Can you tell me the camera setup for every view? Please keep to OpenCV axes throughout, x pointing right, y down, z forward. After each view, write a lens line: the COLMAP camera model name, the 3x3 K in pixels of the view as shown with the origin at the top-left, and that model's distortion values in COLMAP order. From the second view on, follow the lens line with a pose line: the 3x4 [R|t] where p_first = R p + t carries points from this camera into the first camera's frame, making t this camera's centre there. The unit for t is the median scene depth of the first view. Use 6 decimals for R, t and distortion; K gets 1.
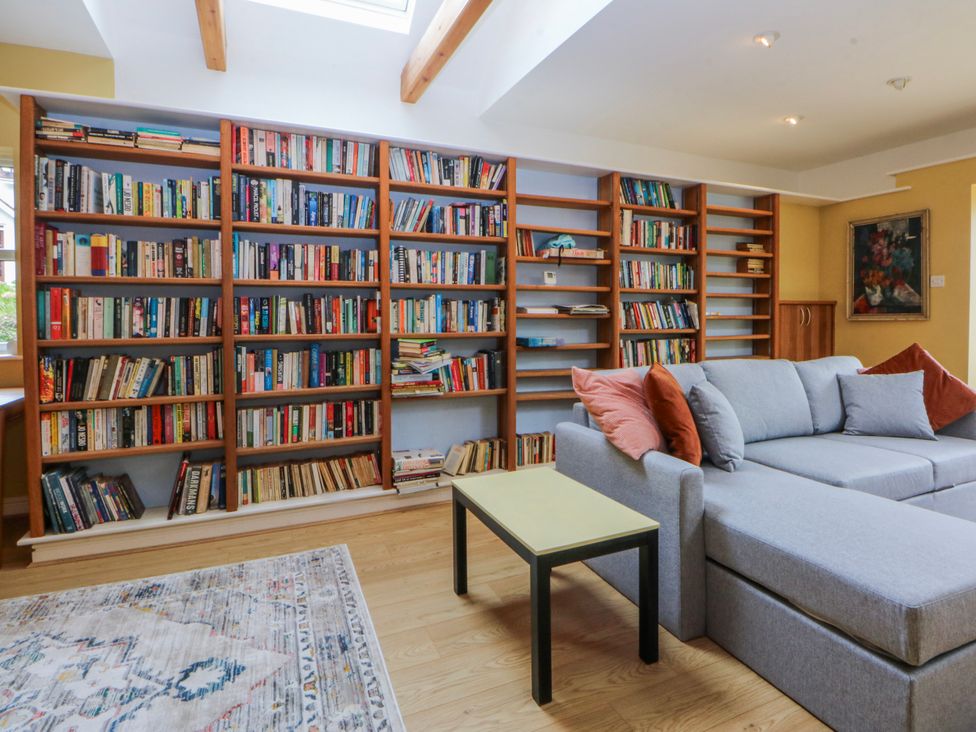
lens RADIAL K [[517.7, 0, 485.7], [0, 517.7, 326.4], [0, 0, 1]] dist [0.005827, -0.012861]
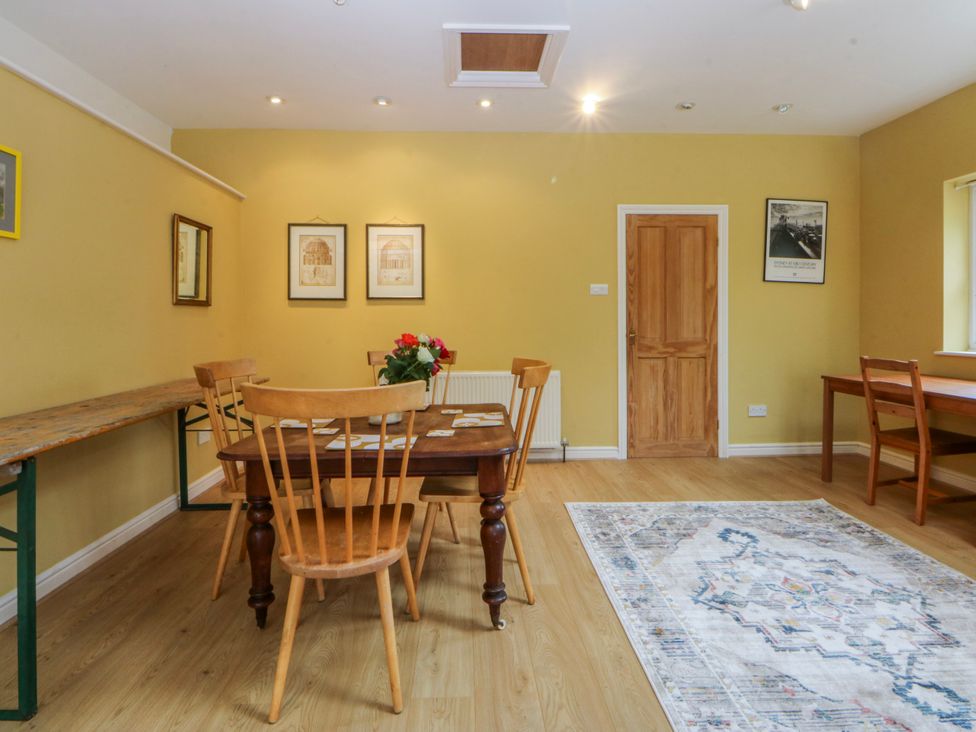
lens RADIAL K [[517.7, 0, 485.7], [0, 517.7, 326.4], [0, 0, 1]] dist [0.005827, -0.012861]
pose [[-0.363165, 0.016863, -0.931572, 0.334218], [-0.018041, 0.999521, 0.025126, -0.008759], [0.931550, 0.025931, -0.362687, 0.297678]]
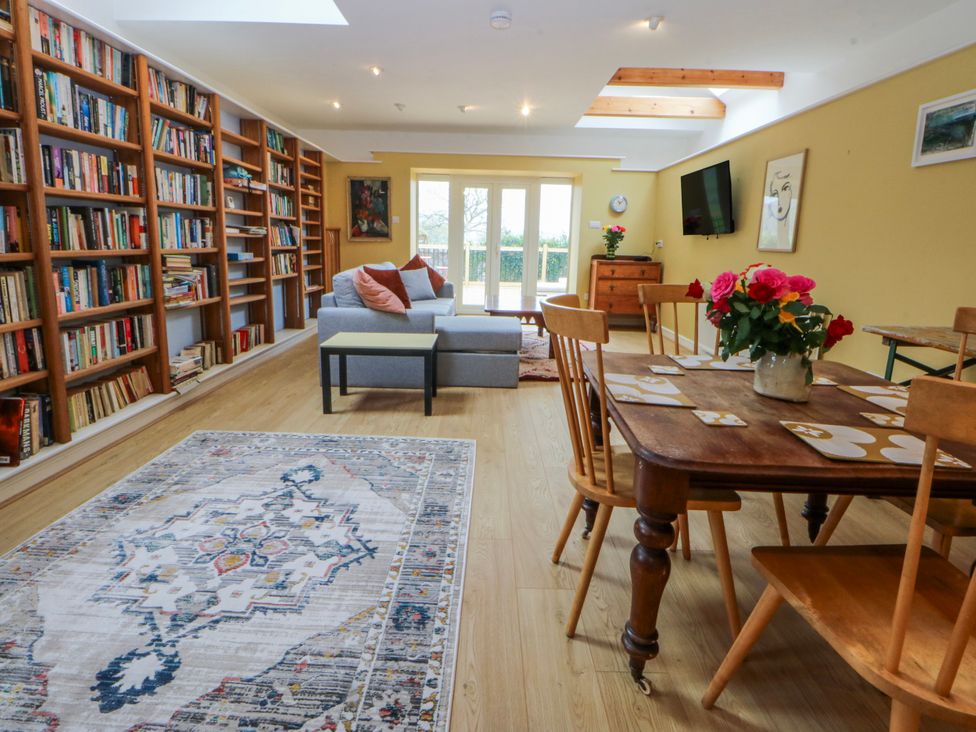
lens RADIAL K [[517.7, 0, 485.7], [0, 517.7, 326.4], [0, 0, 1]] dist [0.005827, -0.012861]
pose [[0.406621, -0.137578, 0.903179, -0.881007], [-0.002127, 0.988451, 0.151524, 0.007877], [-0.913595, -0.063534, 0.401632, -0.041629]]
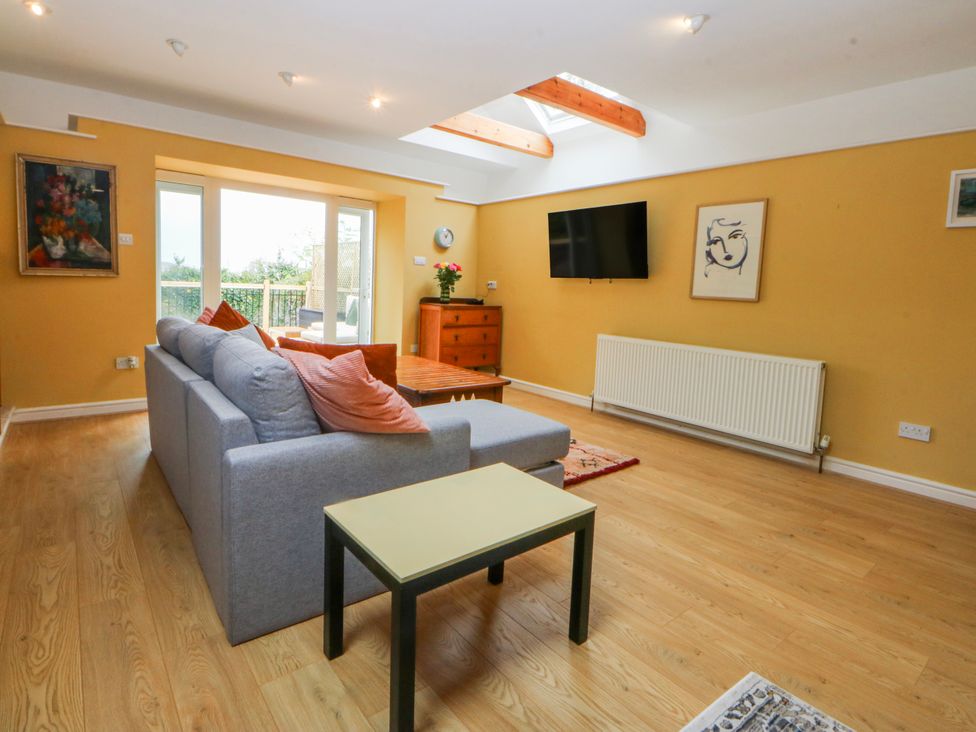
lens RADIAL K [[515.7, 0, 485.9], [0, 515.7, 325.9], [0, 0, 1]] dist [0.003456, -0.014580]
pose [[-0.261475, -0.083429, 0.961598, -0.424894], [-0.016038, 0.996495, 0.082096, -0.013648], [-0.965077, 0.006044, -0.261897, 0.750063]]
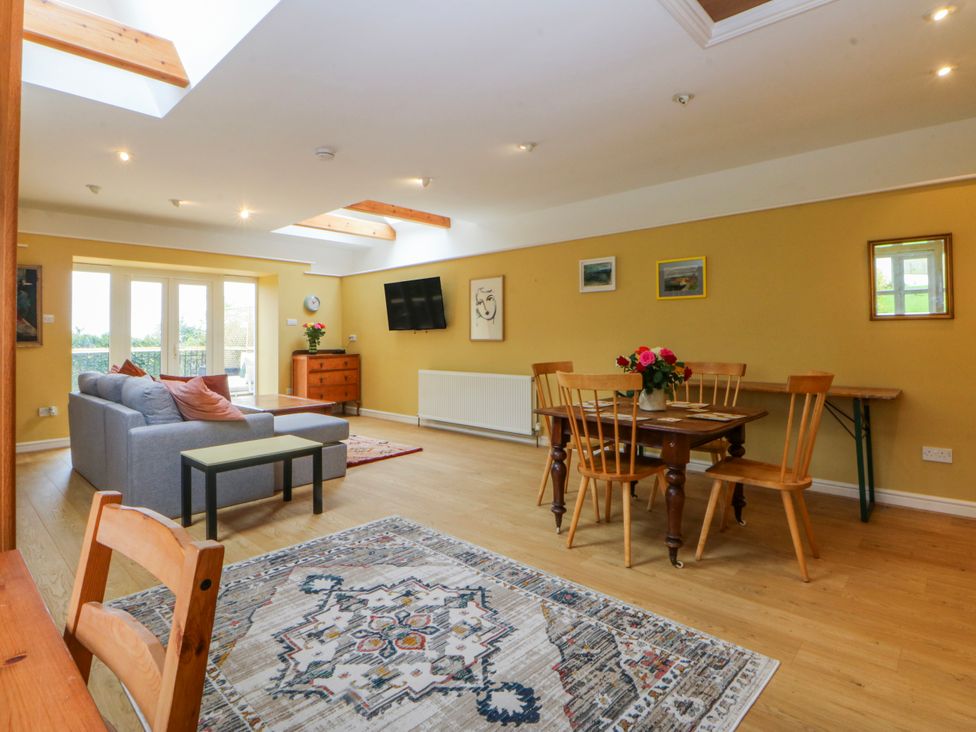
lens RADIAL K [[515.7, 0, 485.9], [0, 515.7, 325.9], [0, 0, 1]] dist [0.003456, -0.014580]
pose [[-0.395481, 0.024791, 0.918140, -1.132726], [0.032883, 0.999377, -0.012821, -0.013710], [-0.917885, 0.025120, -0.396050, 0.608838]]
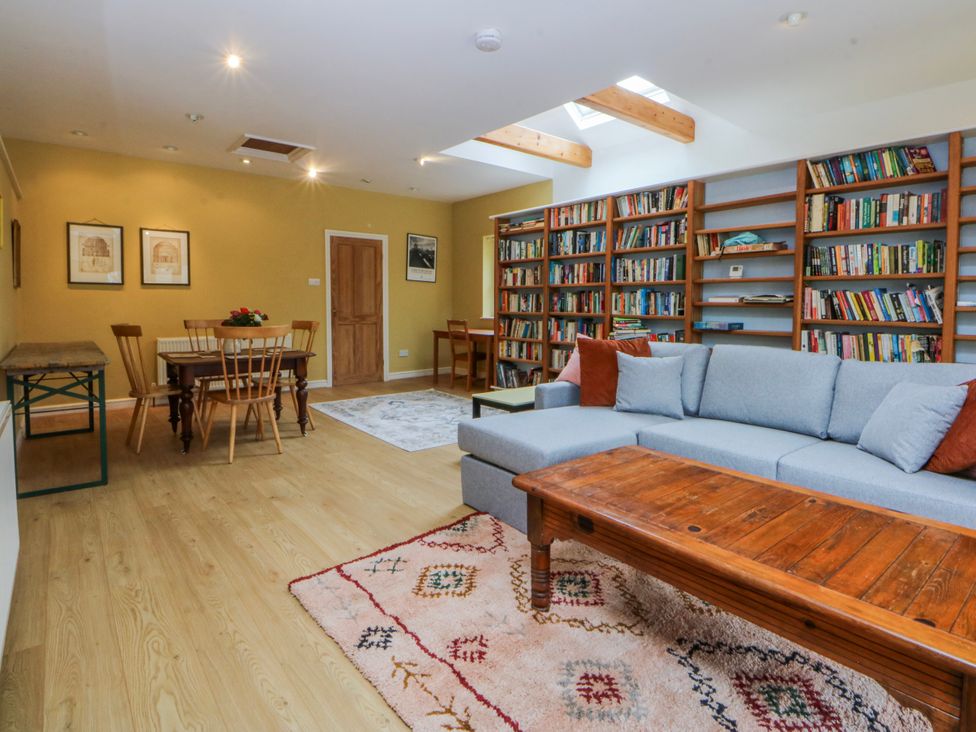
lens RADIAL K [[517.7, 0, 485.7], [0, 517.7, 326.4], [0, 0, 1]] dist [0.005827, -0.012861]
pose [[0.269805, 0.049059, -0.961664, 1.266615], [-0.028925, 0.998664, 0.042832, -0.005427], [0.962481, 0.016260, 0.270863, 0.182789]]
